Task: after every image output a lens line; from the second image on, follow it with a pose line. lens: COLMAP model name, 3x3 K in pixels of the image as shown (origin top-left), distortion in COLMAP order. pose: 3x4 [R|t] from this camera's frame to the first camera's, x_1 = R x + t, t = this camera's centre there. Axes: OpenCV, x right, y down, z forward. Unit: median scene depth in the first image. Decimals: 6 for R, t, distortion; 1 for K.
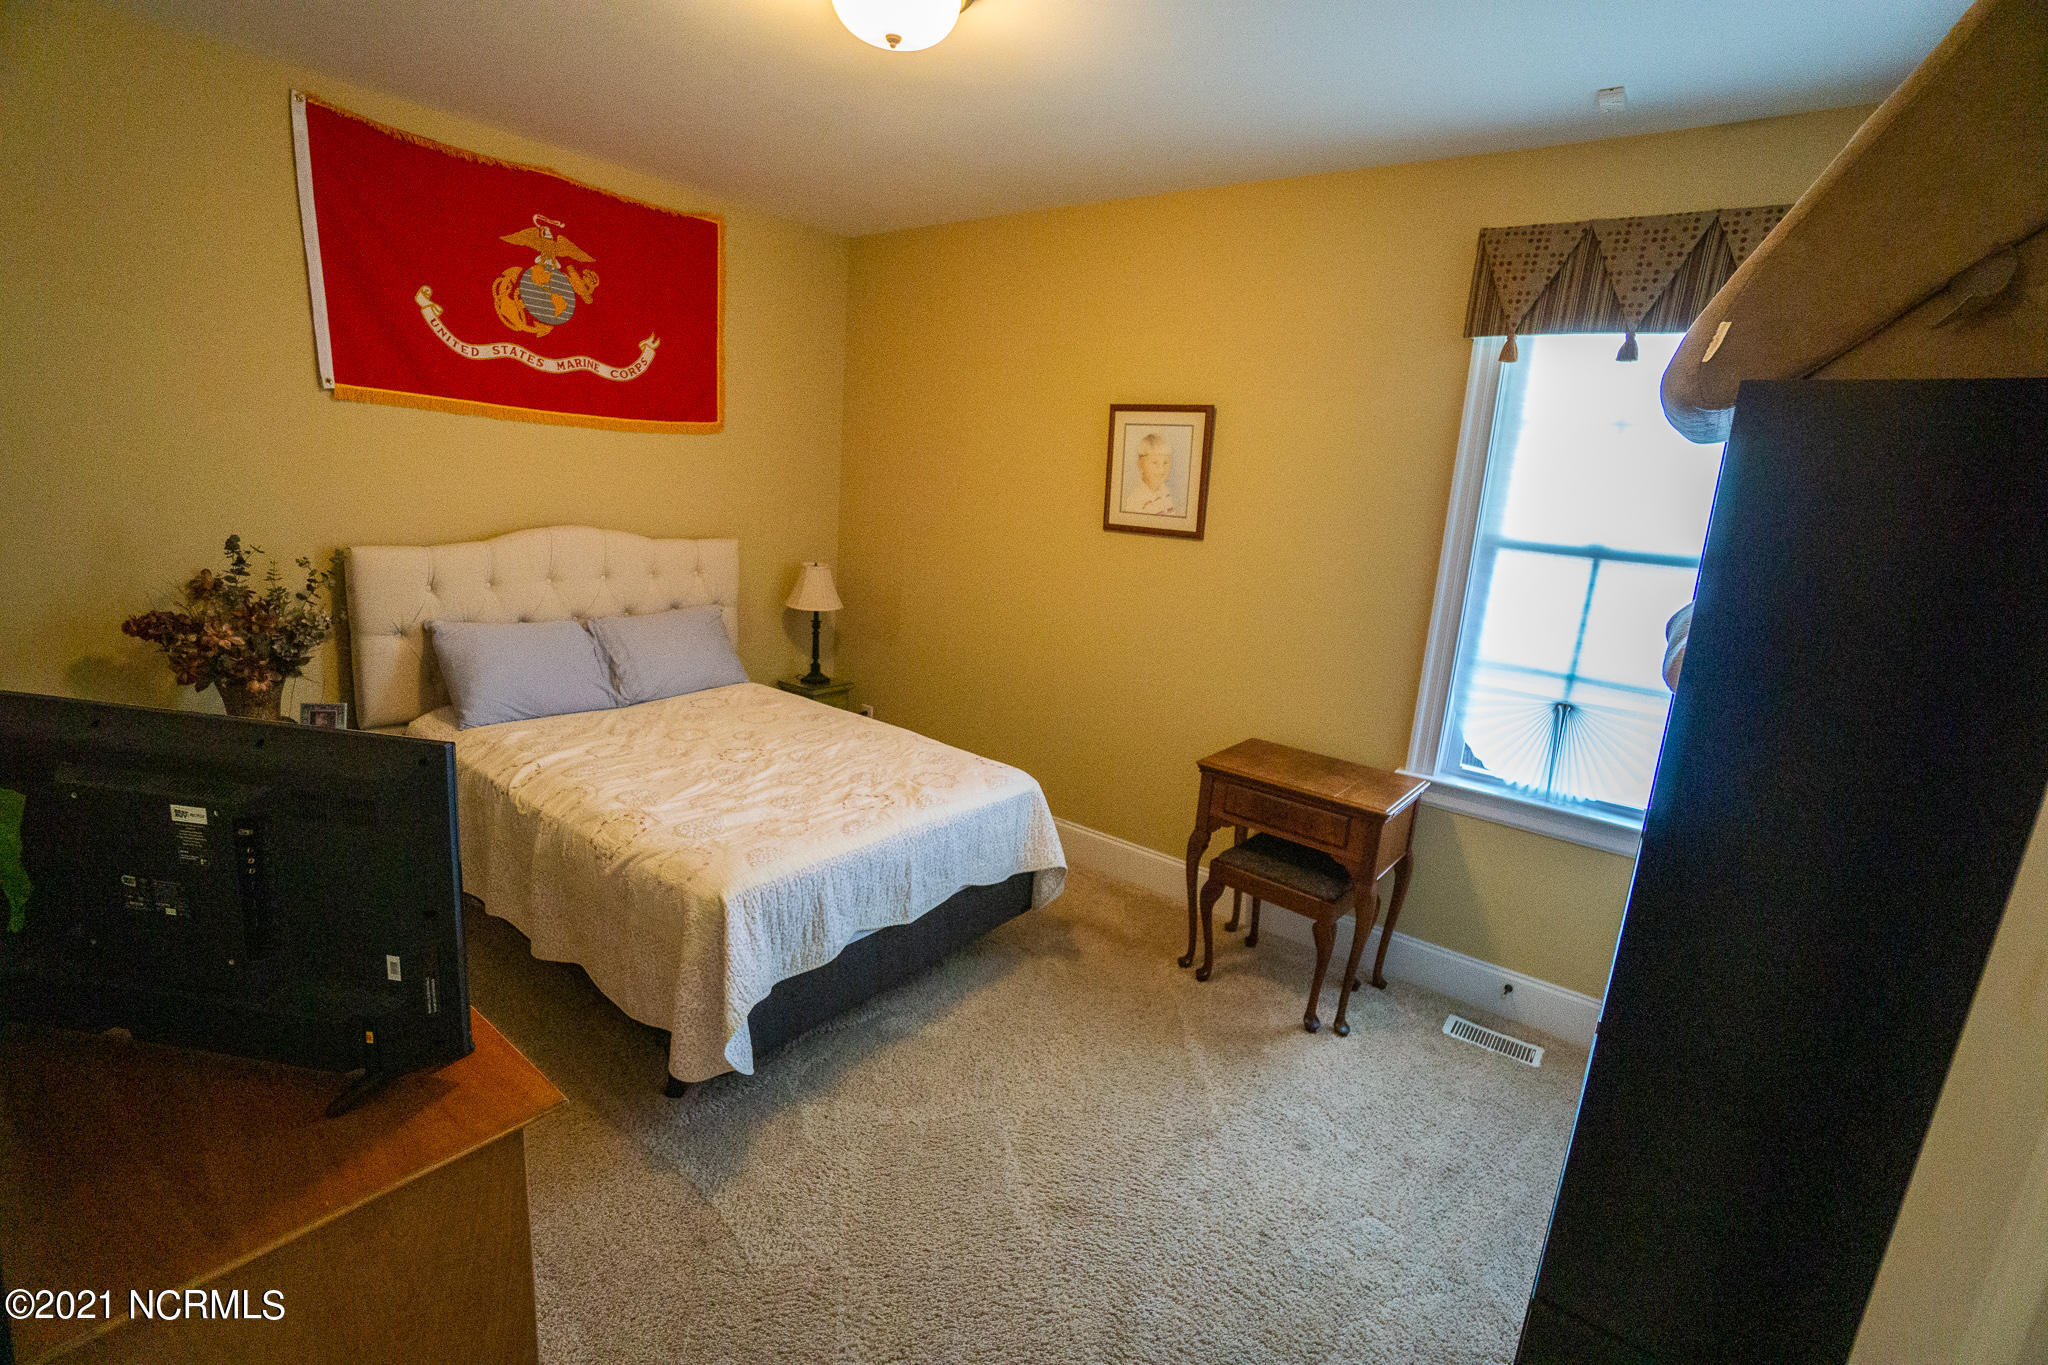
lens RADIAL K [[914.4, 0, 1013.8], [0, 914.4, 684.5], [0, 0, 1]] dist [-0.023872, 0.000840]
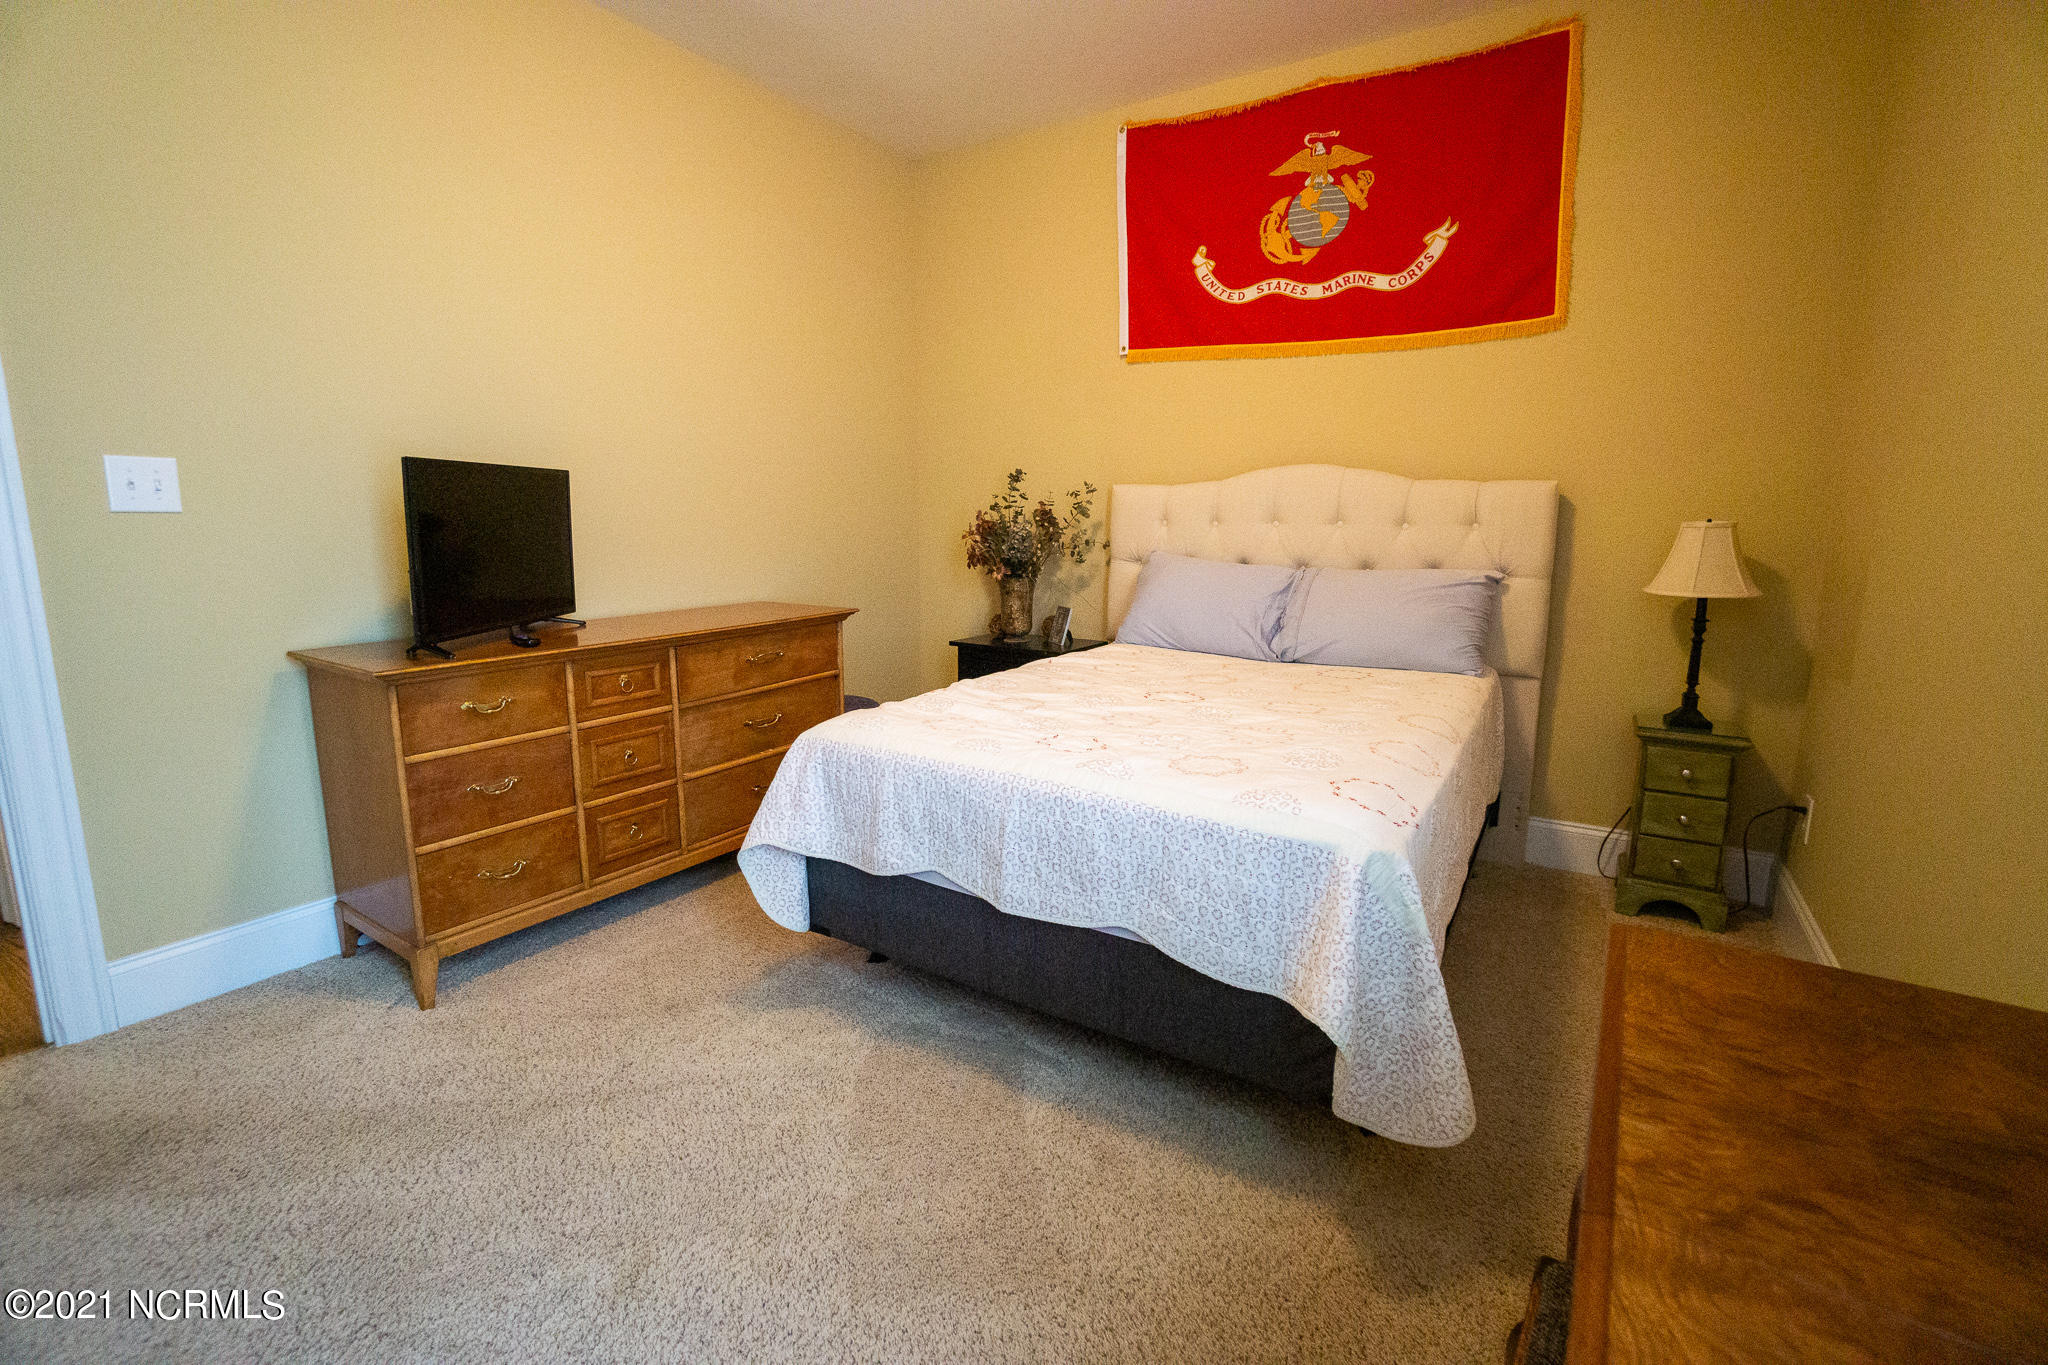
lens RADIAL K [[914.4, 0, 1015.8], [0, 914.4, 670.4], [0, 0, 1]] dist [-0.023872, 0.000840]
pose [[0.094498, 0.101247, -0.990363, 0.432537], [-0.224408, 0.971377, 0.077894, 0.022030], [0.969903, 0.214885, 0.114514, 0.698595]]
